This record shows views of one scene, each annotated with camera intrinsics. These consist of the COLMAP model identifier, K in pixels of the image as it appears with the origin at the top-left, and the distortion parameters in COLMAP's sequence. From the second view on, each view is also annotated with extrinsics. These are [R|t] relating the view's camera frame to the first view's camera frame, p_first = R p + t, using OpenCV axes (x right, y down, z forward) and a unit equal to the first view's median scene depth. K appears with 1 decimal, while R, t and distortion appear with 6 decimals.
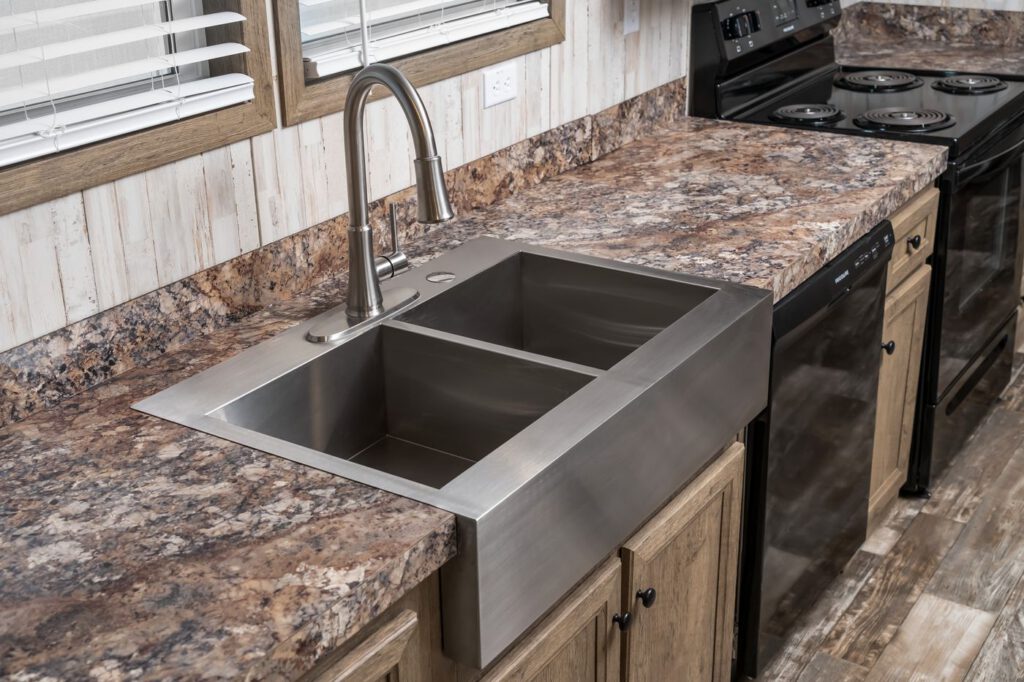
lens RADIAL K [[1267.5, 0, 461.7], [0, 1267.5, 369.4], [0, 0, 1]] dist [0.032370, 0.000000]
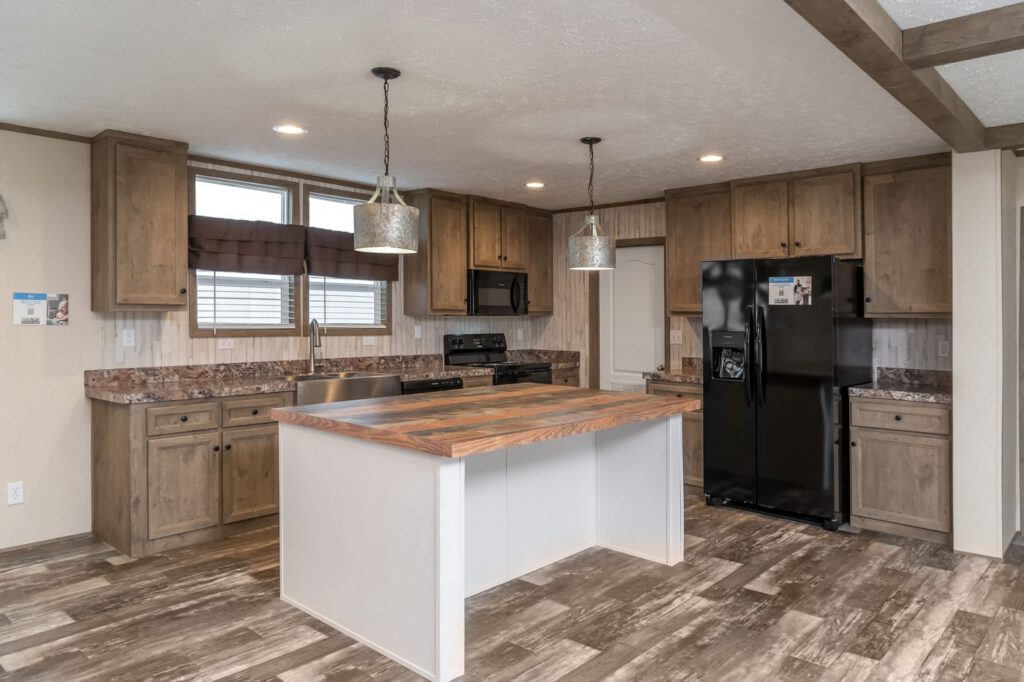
lens RADIAL K [[688.3, 0, 493.5], [0, 688.3, 371.1], [0, 0, 1]] dist [-0.011158, 0.006287]
pose [[0.989491, 0.038974, -0.139245, 0.717968], [-0.084690, 0.936738, -0.339630, 0.575605], [0.117200, 0.347854, 0.930195, -0.988862]]
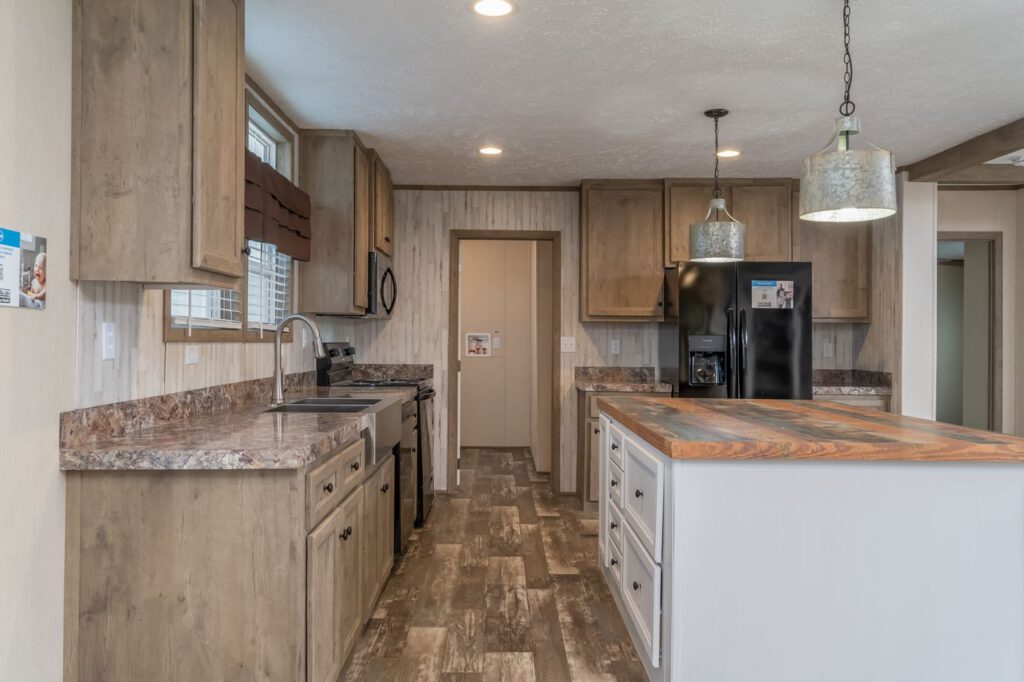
lens RADIAL K [[802.2, 0, 483.7], [0, 802.2, 384.3], [0, 0, 1]] dist [0.003872, -0.001559]
pose [[0.828584, -0.002659, 0.559859, -0.536655], [0.210599, 0.928024, -0.307276, 0.436350], [-0.518746, 0.372510, 0.769506, -0.502203]]
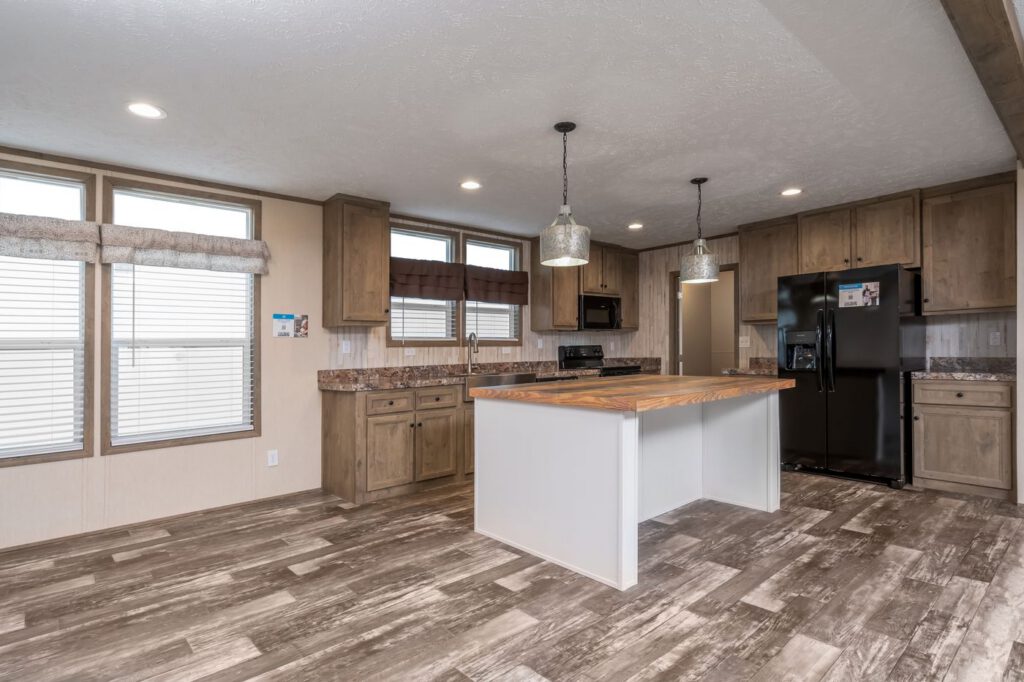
lens RADIAL K [[516.7, 0, 498.4], [0, 516.7, 384.6], [0, 0, 1]] dist [0.001134, 0.003222]
pose [[0.968780, 0.019218, -0.247175, 0.533845], [-0.105098, 0.934810, -0.339241, 0.660317], [0.224543, 0.354627, 0.907645, -0.984111]]
